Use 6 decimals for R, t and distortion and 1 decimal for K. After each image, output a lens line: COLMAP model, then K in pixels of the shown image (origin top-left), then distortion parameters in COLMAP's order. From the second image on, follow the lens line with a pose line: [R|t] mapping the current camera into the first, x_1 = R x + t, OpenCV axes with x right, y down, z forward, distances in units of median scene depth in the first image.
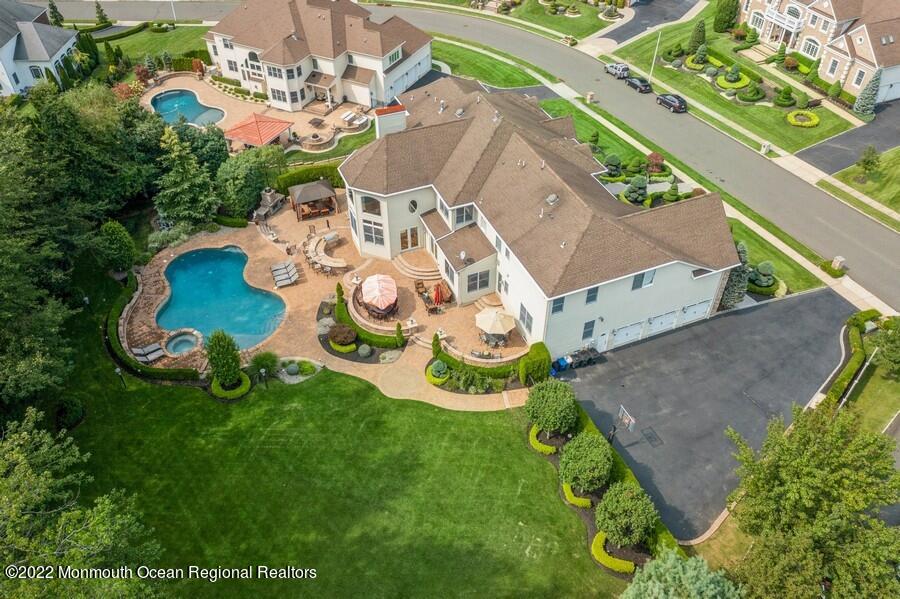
lens RADIAL K [[705.5, 0, 444.0], [0, 705.5, 296.5], [0, 0, 1]] dist [-0.021705, 0.012201]
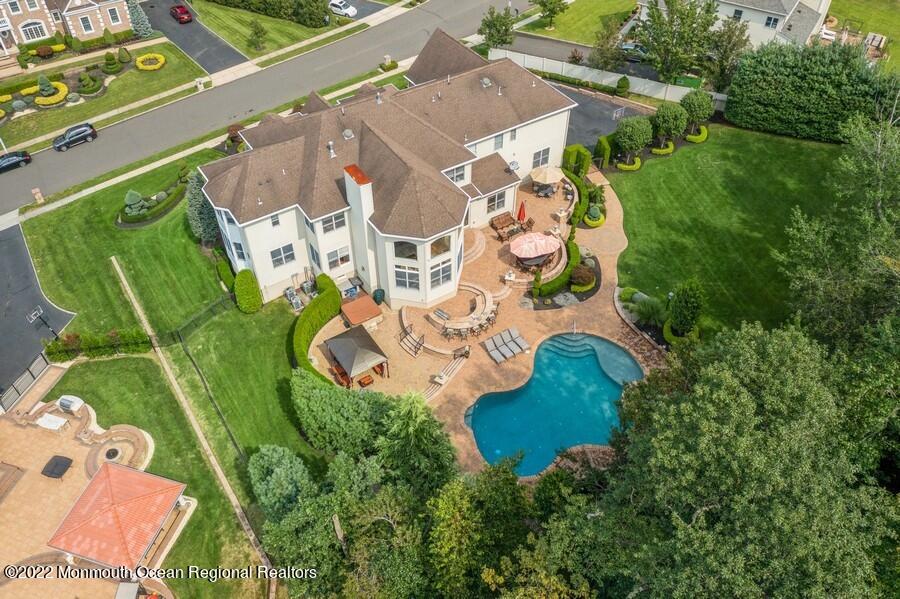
lens RADIAL K [[705.5, 0, 450.2], [0, 705.5, 295.6], [0, 0, 1]] dist [-0.021705, 0.012201]
pose [[-0.193469, -0.691280, 0.696206, -0.748692], [0.658031, 0.434911, 0.614694, -0.619183], [-0.727713, 0.577049, 0.370742, 0.667331]]
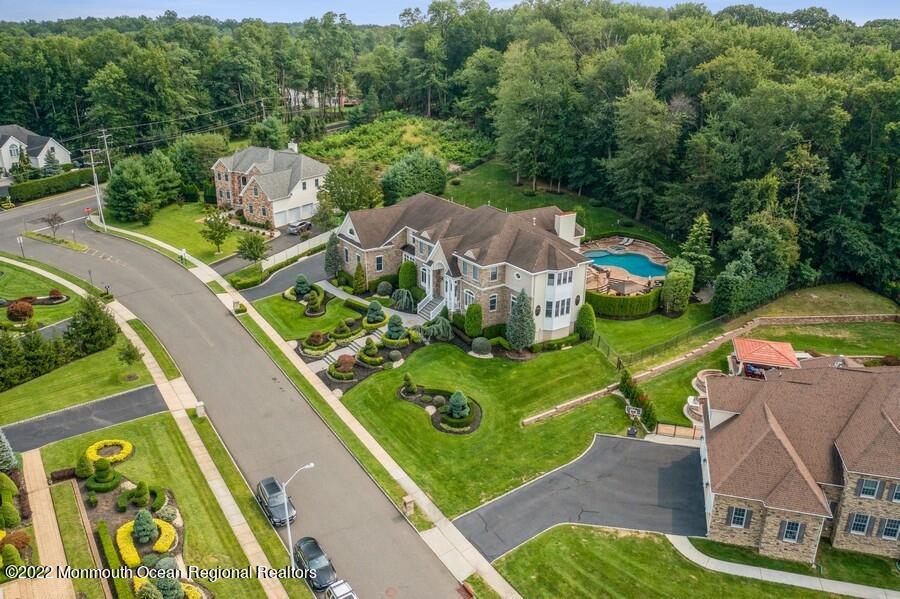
lens RADIAL K [[705.5, 0, 452.0], [0, 705.5, 297.5], [0, 0, 1]] dist [-0.021705, 0.012201]
pose [[-0.979669, 0.065646, -0.189577, 0.409929], [-0.139075, 0.458828, 0.877573, -1.344102], [0.144593, 0.886097, -0.440370, 1.672385]]
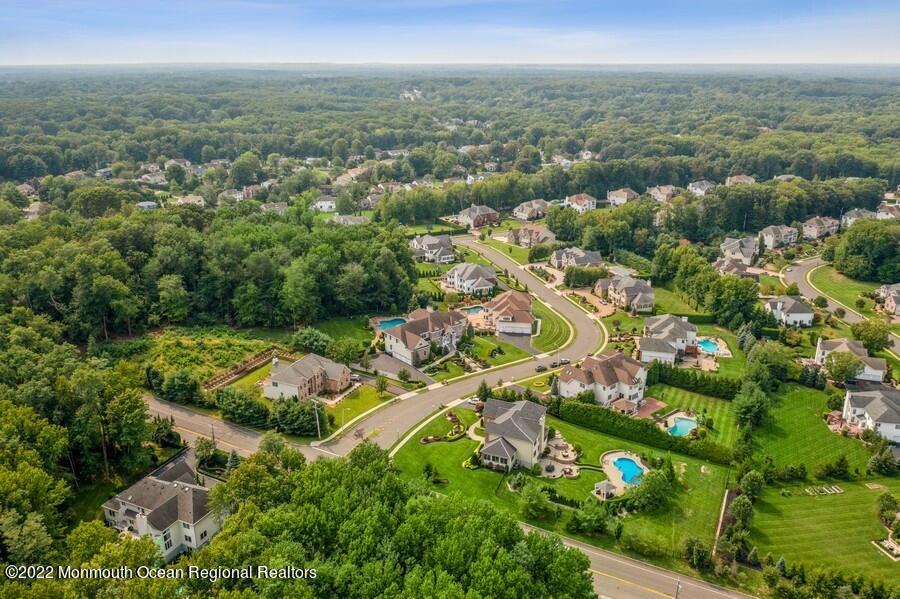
lens RADIAL K [[705.5, 0, 450.7], [0, 705.5, 301.2], [0, 0, 1]] dist [-0.021705, 0.012201]
pose [[0.310830, 0.312947, -0.897468, 3.733245], [-0.640154, 0.766886, 0.045701, -0.552568], [0.702558, 0.560312, 0.438706, -0.815163]]
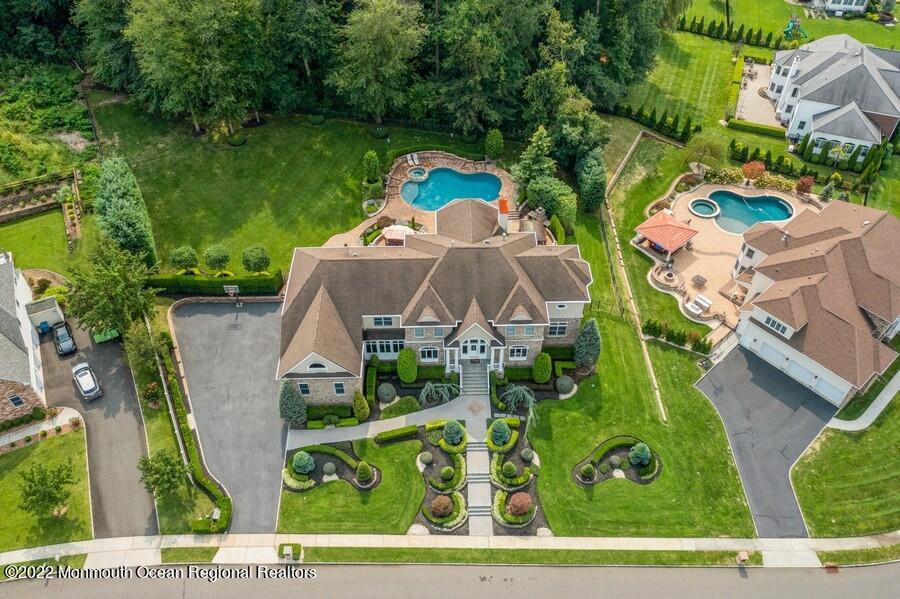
lens RADIAL K [[705.5, 0, 446.8], [0, 705.5, 297.1], [0, 0, 1]] dist [-0.021705, 0.012201]
pose [[-0.362631, 0.672449, -0.645221, 0.889030], [-0.619914, 0.342902, 0.705780, -1.029397], [0.695848, 0.655920, 0.292514, 0.627761]]
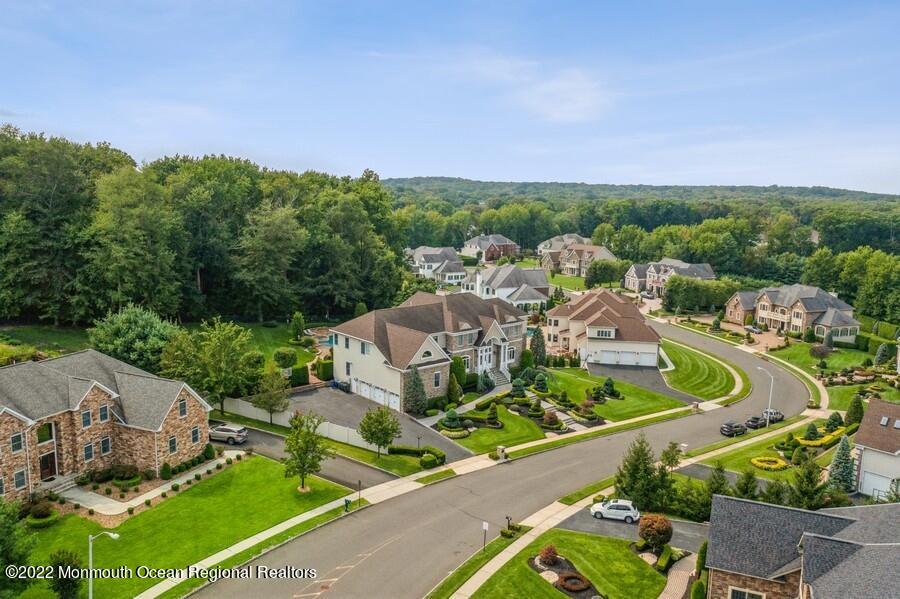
lens RADIAL K [[705.5, 0, 446.5], [0, 705.5, 294.5], [0, 0, 1]] dist [-0.021705, 0.012201]
pose [[0.329349, 0.158571, -0.930798, 1.642871], [-0.650924, 0.752236, -0.102168, -0.065681], [0.683979, 0.639528, 0.350966, 0.329639]]
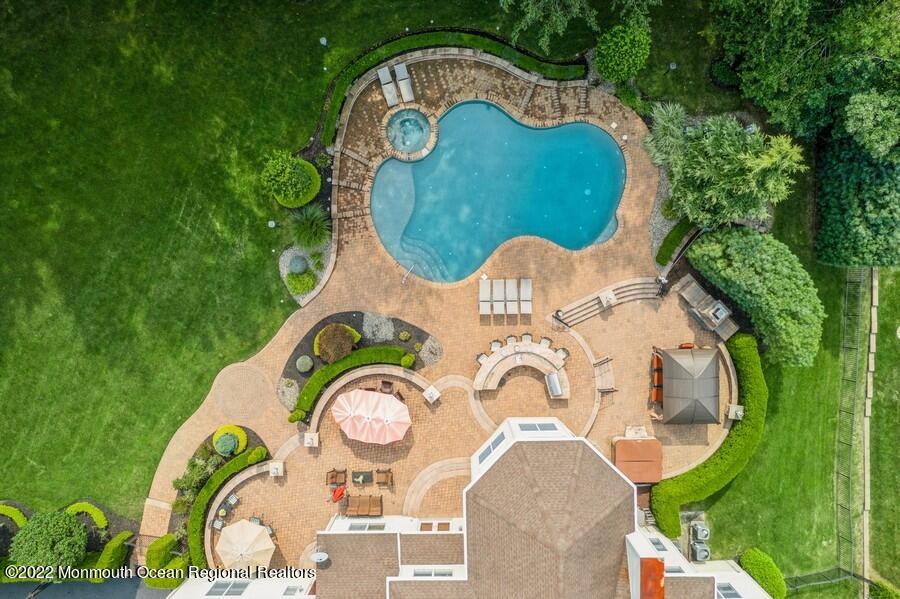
lens RADIAL K [[705.5, 0, 449.9], [0, 705.5, 298.8], [0, 0, 1]] dist [-0.021705, 0.012201]
pose [[-0.361558, 0.931722, 0.034191, -0.219334], [-0.612598, -0.265046, 0.744630, -0.466909], [0.702850, 0.248282, 0.666601, 0.514196]]
